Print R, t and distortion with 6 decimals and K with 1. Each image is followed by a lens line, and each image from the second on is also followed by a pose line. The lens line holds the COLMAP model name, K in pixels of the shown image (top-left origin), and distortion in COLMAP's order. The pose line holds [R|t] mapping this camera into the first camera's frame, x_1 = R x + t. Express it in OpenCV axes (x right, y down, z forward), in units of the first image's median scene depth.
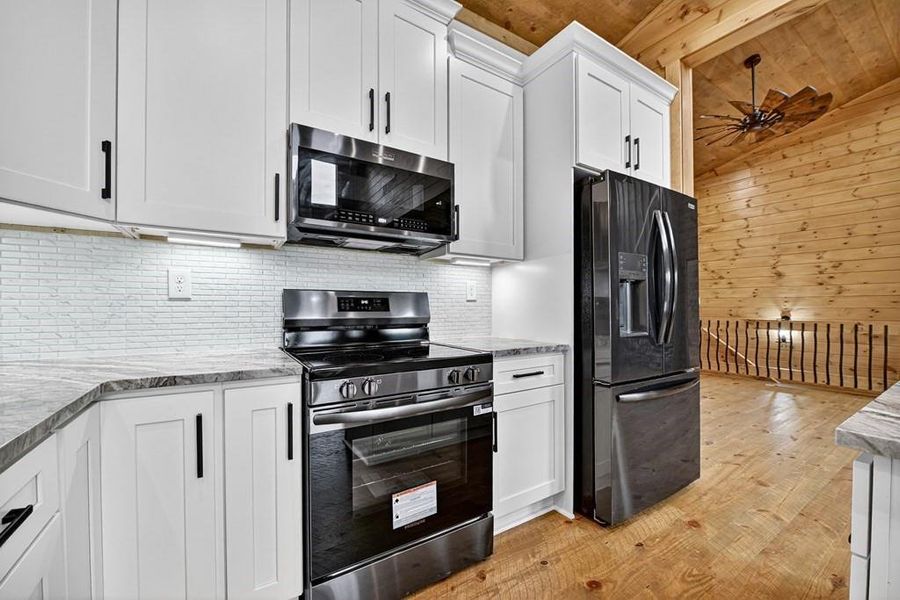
lens RADIAL K [[361.6, 0, 454.8], [0, 361.6, 309.7], [0, 0, 1]] dist [-0.019148, -0.000031]
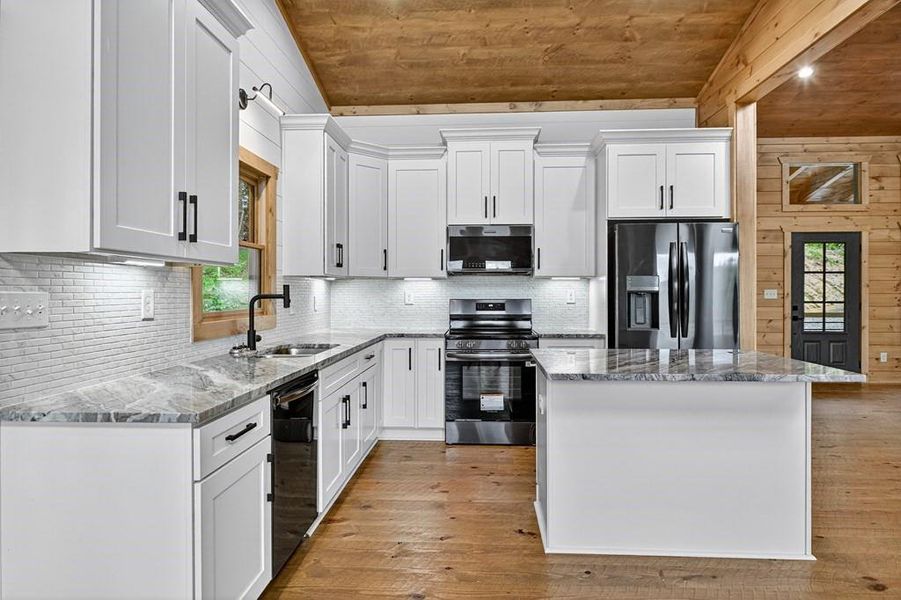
lens RADIAL K [[508.6, 0, 450.5], [0, 508.6, 300.0], [0, 0, 1]] dist [-0.000765, -0.000959]
pose [[0.807208, 0.006572, -0.590231, 0.959757], [-0.000532, 0.999946, 0.010407, -0.064784], [0.590267, -0.008087, 0.807168, -1.031461]]
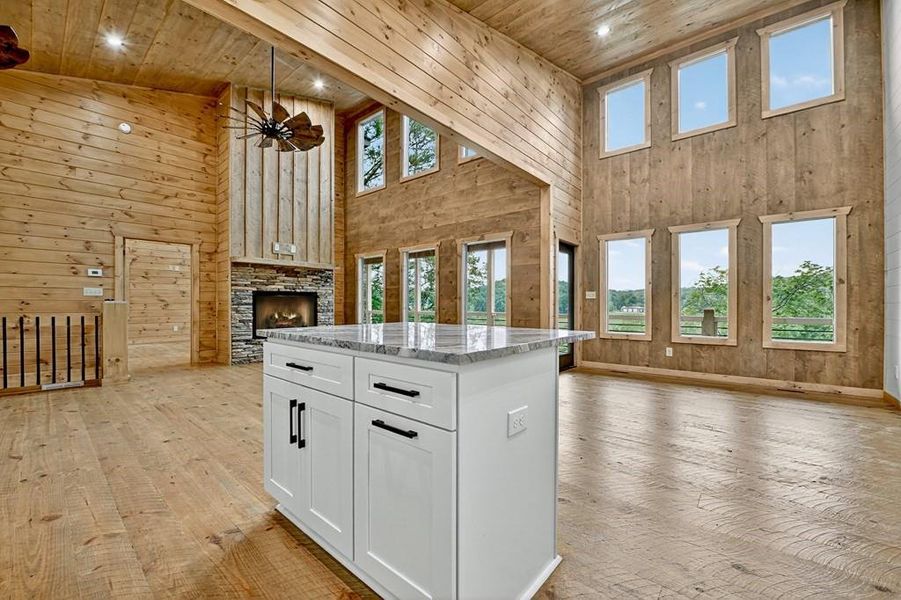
lens RADIAL K [[362.0, 0, 455.3], [0, 362.0, 309.7], [0, 0, 1]] dist [-0.019148, -0.000031]
pose [[-0.283343, -0.013623, 0.958922, -0.123111], [0.001374, 0.999892, 0.014610, 0.022886], [-0.959018, 0.005457, -0.283294, 0.378344]]
